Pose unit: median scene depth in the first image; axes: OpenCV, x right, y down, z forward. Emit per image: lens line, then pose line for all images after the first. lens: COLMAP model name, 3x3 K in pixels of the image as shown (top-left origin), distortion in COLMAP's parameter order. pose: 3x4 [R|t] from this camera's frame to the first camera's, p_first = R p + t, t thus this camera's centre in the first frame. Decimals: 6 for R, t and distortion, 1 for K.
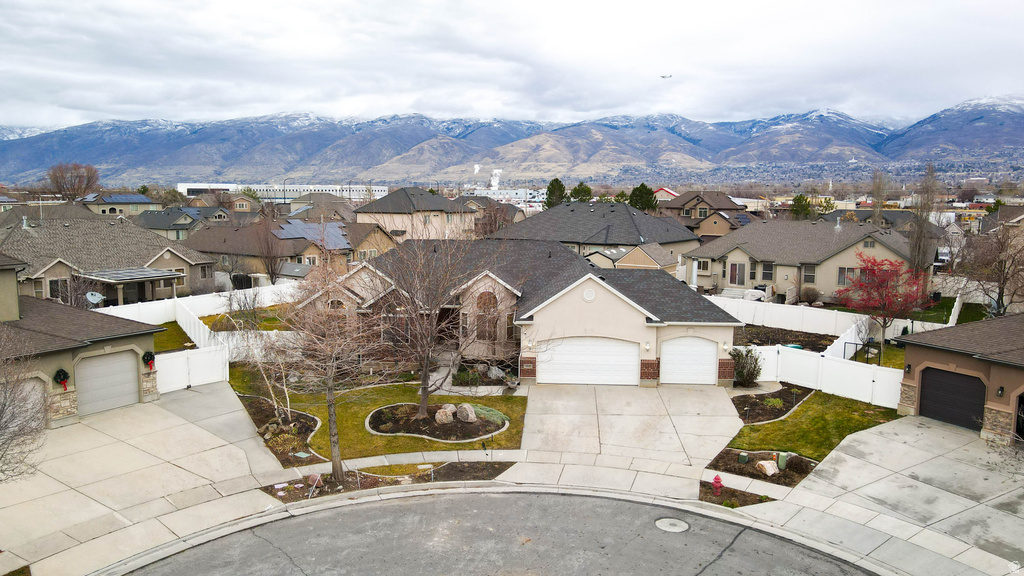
lens RADIAL K [[762.0, 0, 512.0], [0, 762.0, 288.0], [0, 0, 1]] dist [0.031390, 0.005663]
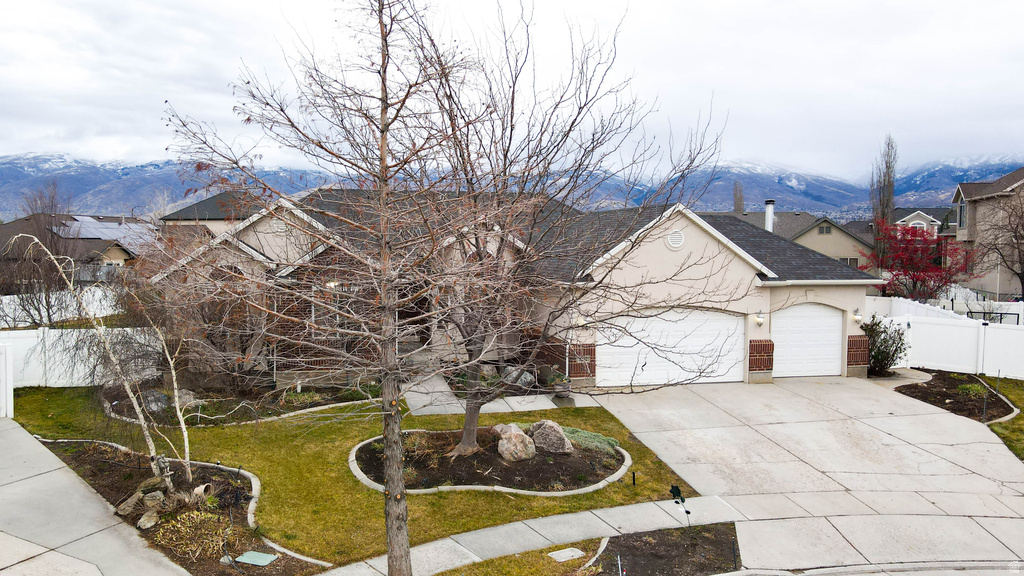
lens RADIAL K [[762.0, 0, 512.0], [0, 762.0, 288.0], [0, 0, 1]] dist [0.031390, 0.005663]
pose [[0.964186, -0.021963, 0.264317, -0.195501], [0.038938, 0.997489, -0.059157, 0.081903], [-0.262354, 0.067330, 0.962620, 0.441765]]
